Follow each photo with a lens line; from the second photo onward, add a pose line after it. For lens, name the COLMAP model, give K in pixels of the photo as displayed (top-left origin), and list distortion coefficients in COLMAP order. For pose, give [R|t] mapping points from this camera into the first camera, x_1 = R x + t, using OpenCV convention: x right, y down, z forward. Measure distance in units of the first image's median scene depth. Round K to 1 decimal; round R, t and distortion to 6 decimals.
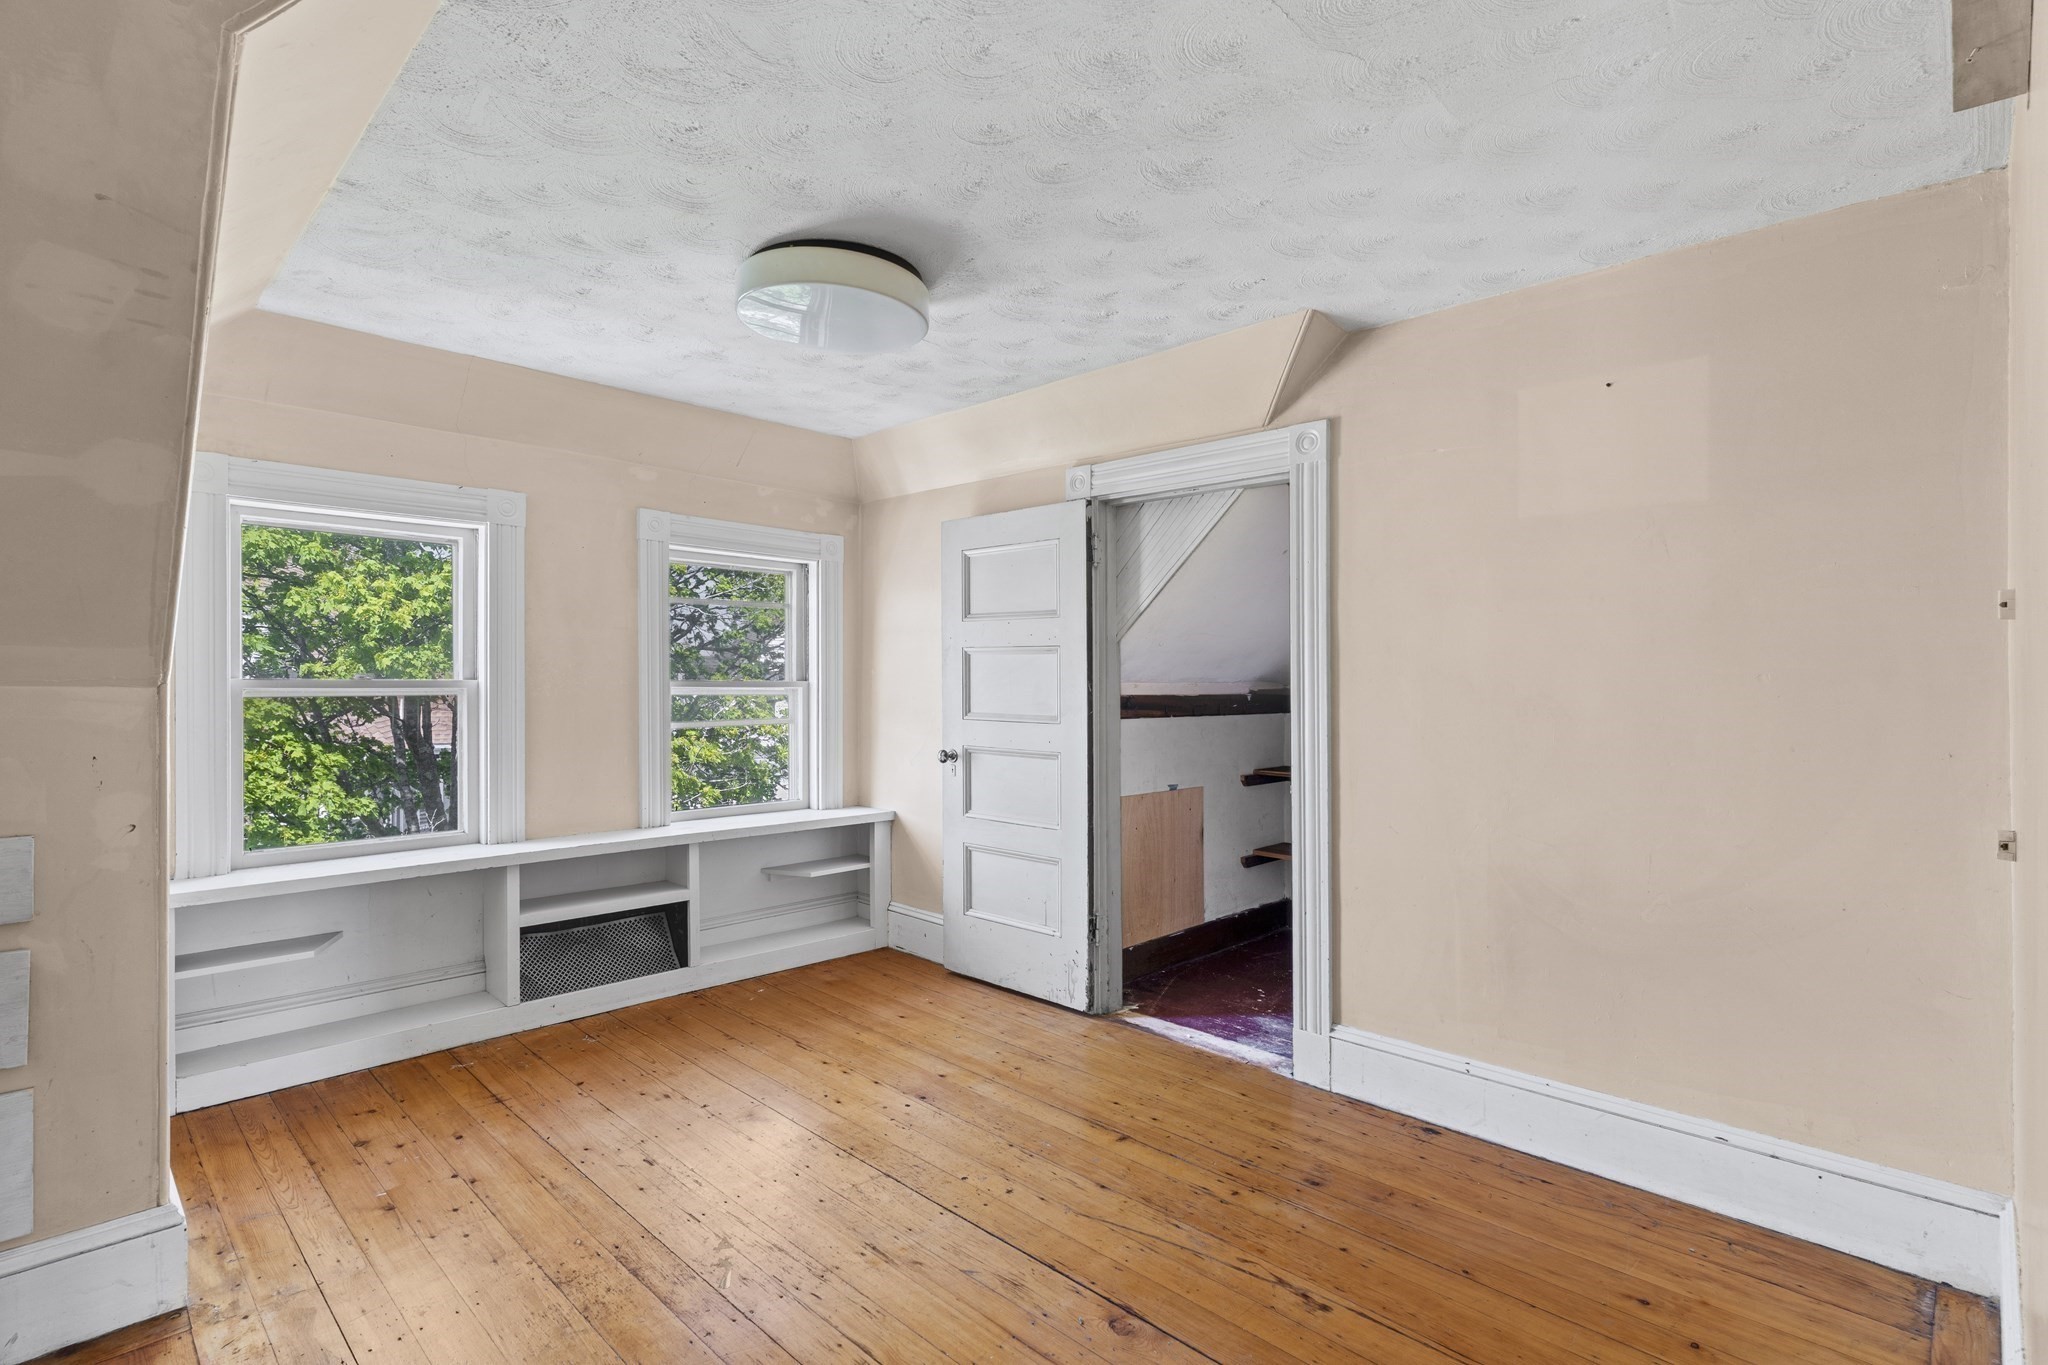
lens RADIAL K [[974.5, 0, 1037.6], [0, 974.5, 678.9], [0, 0, 1]] dist [0.001957, -0.000647]
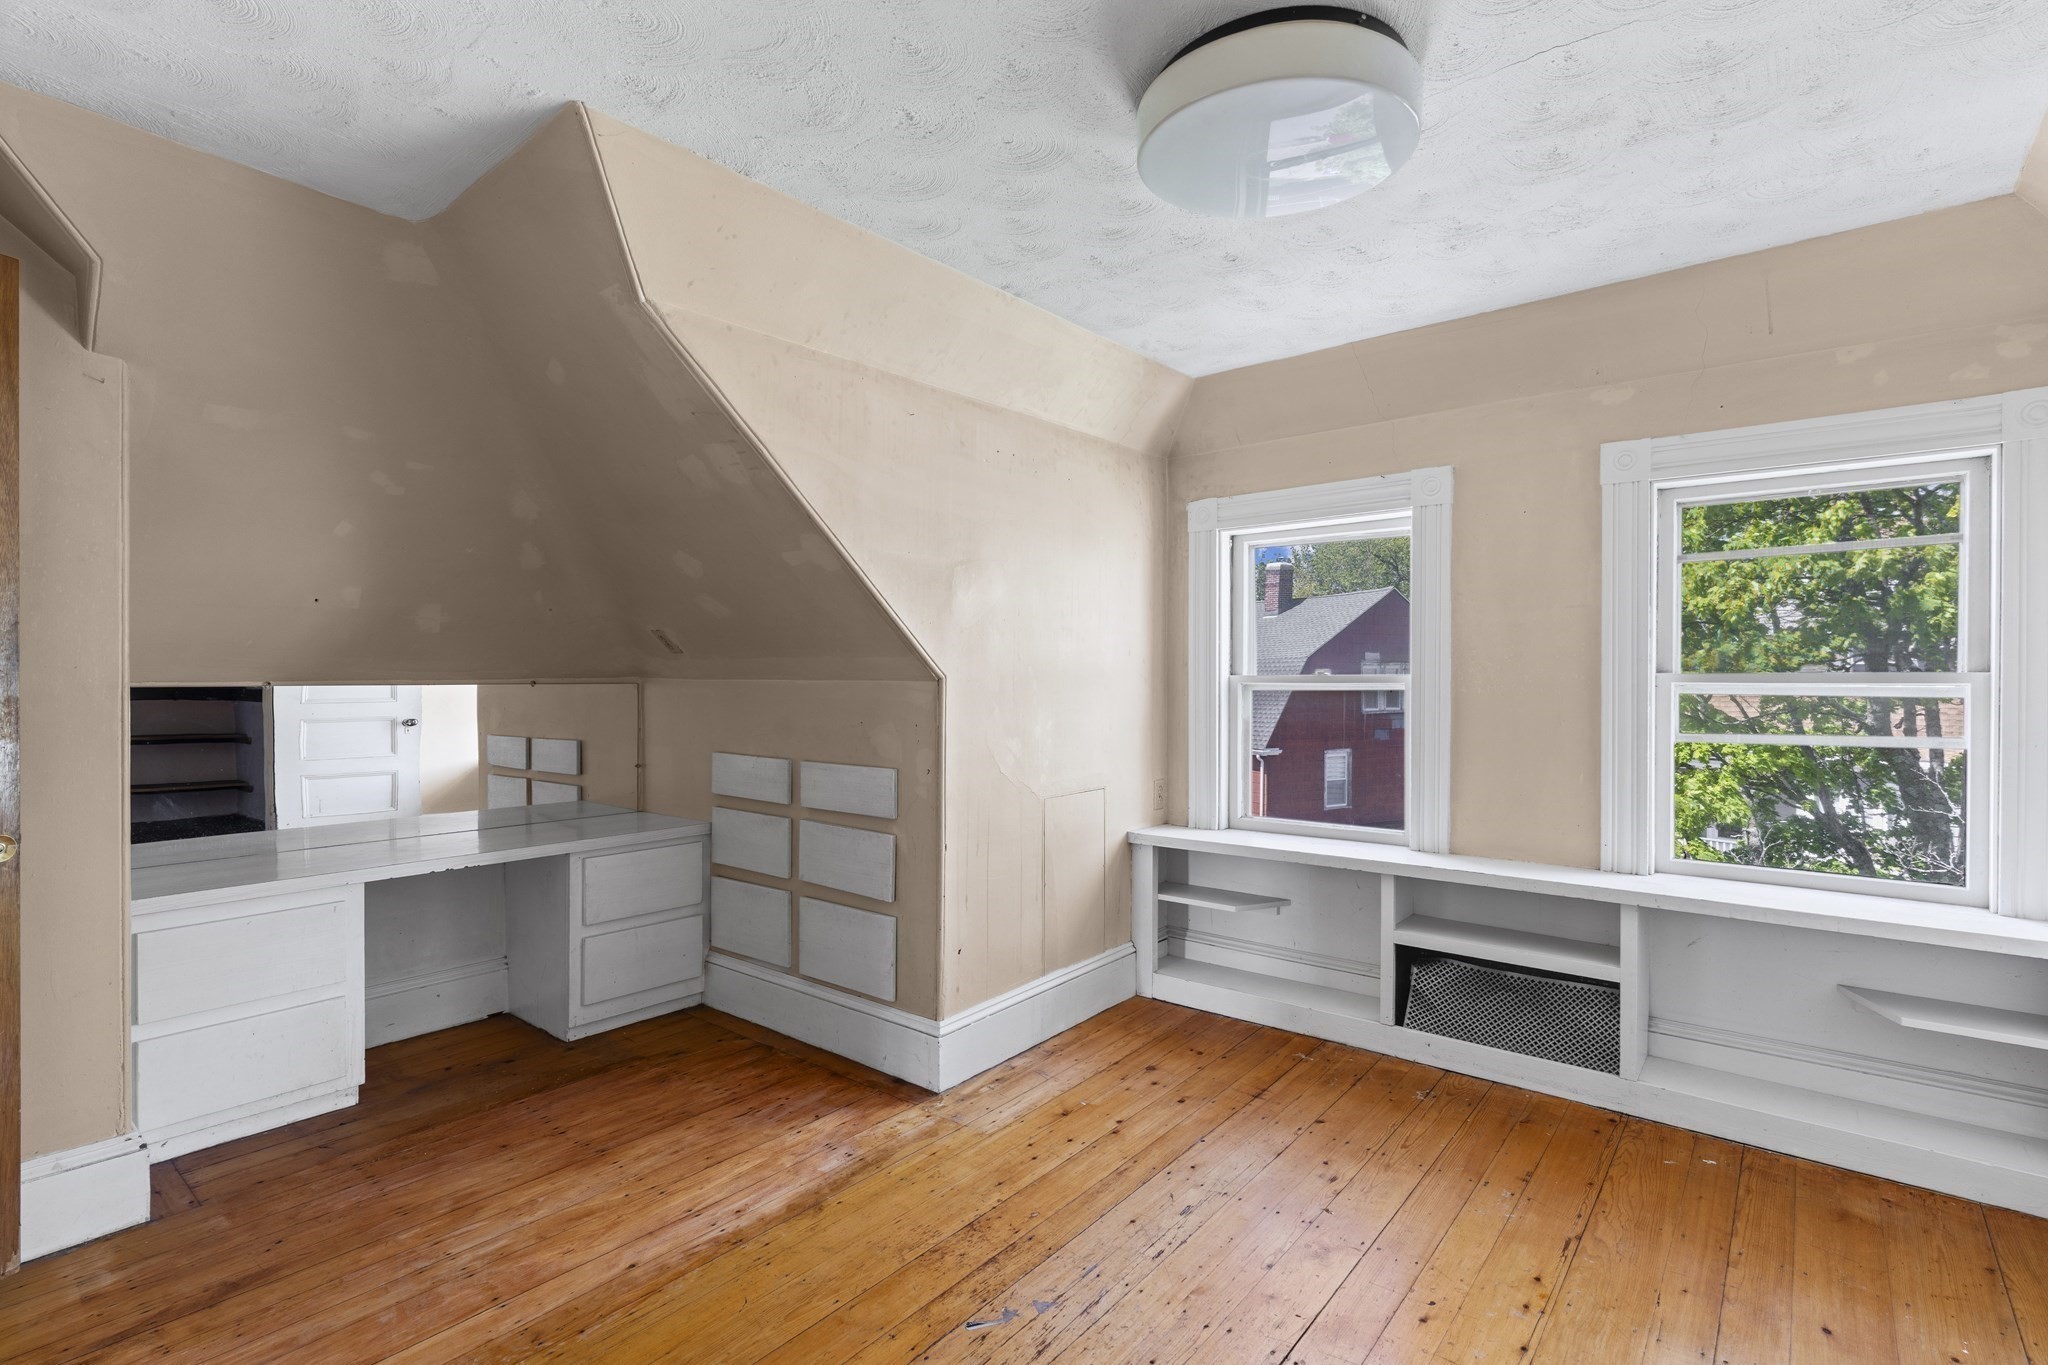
lens RADIAL K [[974.5, 0, 1018.6], [0, 974.5, 684.3], [0, 0, 1]] dist [0.001957, -0.000647]
pose [[0.073933, 0.005146, -0.997250, 0.378936], [0.007226, 0.999958, 0.005696, 0.002694], [0.997237, -0.007627, 0.073892, 0.610887]]
